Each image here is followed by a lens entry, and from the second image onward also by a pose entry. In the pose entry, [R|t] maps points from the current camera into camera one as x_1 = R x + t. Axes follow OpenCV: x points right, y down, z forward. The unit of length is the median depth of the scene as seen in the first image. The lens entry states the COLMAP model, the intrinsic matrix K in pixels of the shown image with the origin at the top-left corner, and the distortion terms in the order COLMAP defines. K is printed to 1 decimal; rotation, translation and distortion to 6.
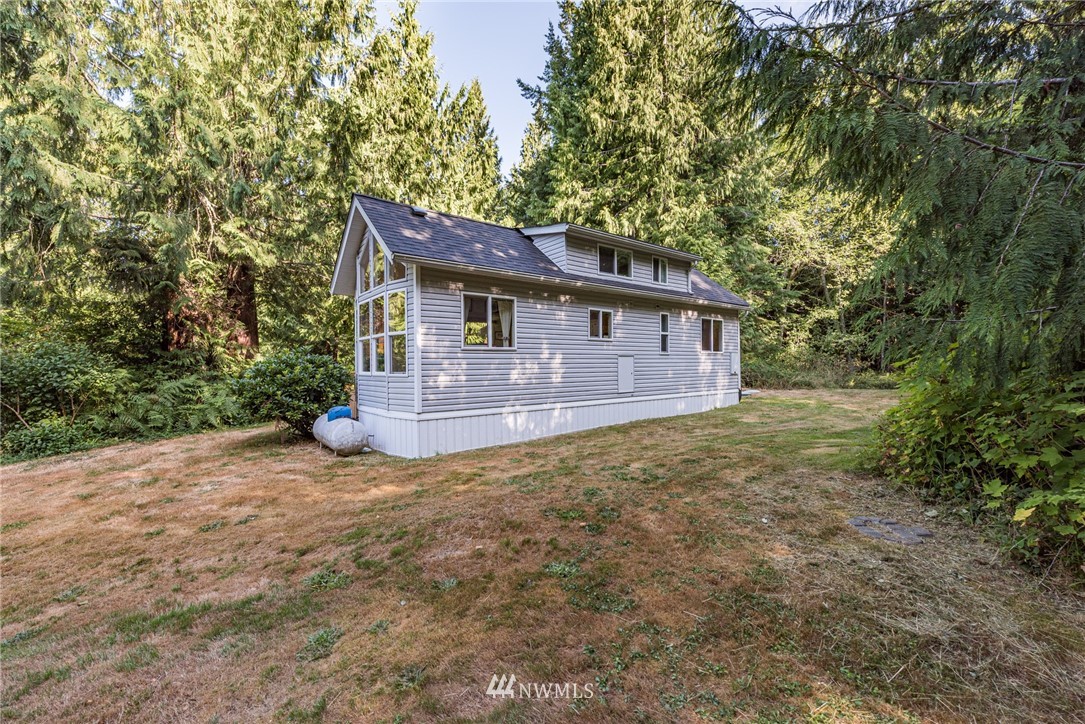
lens RADIAL K [[440.1, 0, 542.7], [0, 440.1, 366.0], [0, 0, 1]] dist [-0.000450, -0.000070]
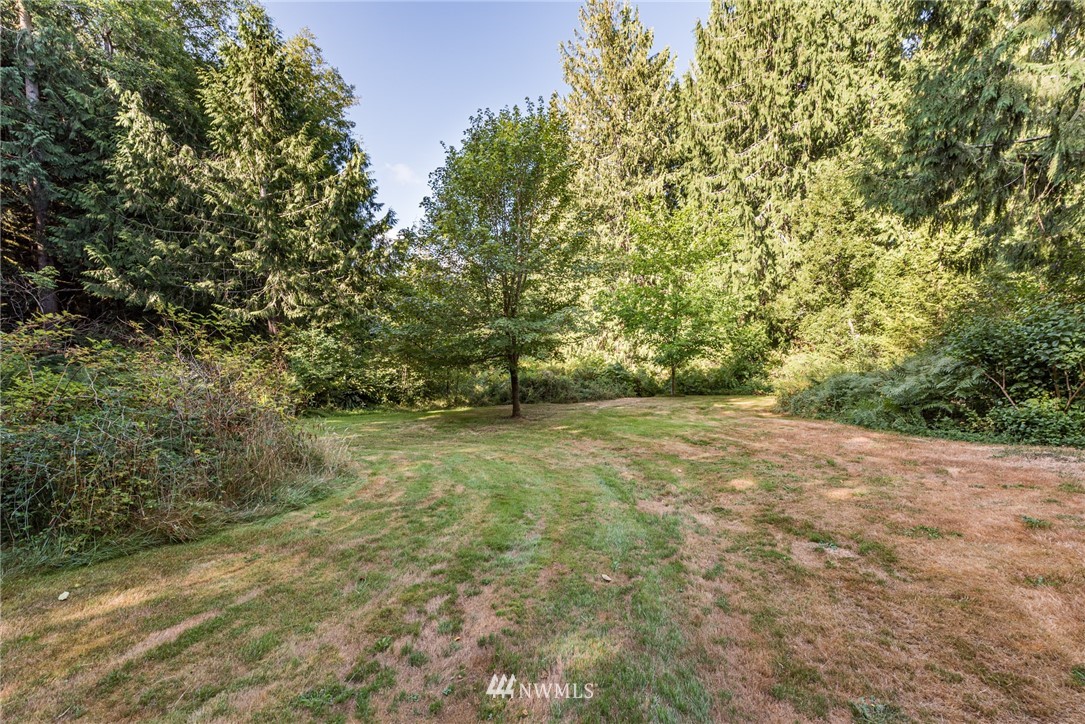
lens RADIAL K [[440.1, 0, 542.7], [0, 440.1, 358.2], [0, 0, 1]] dist [-0.000450, -0.000070]
pose [[-0.176195, 0.037992, -0.983622, -0.152642], [0.012317, 0.999262, 0.036389, 0.002378], [0.984278, -0.005704, -0.176533, 0.236064]]
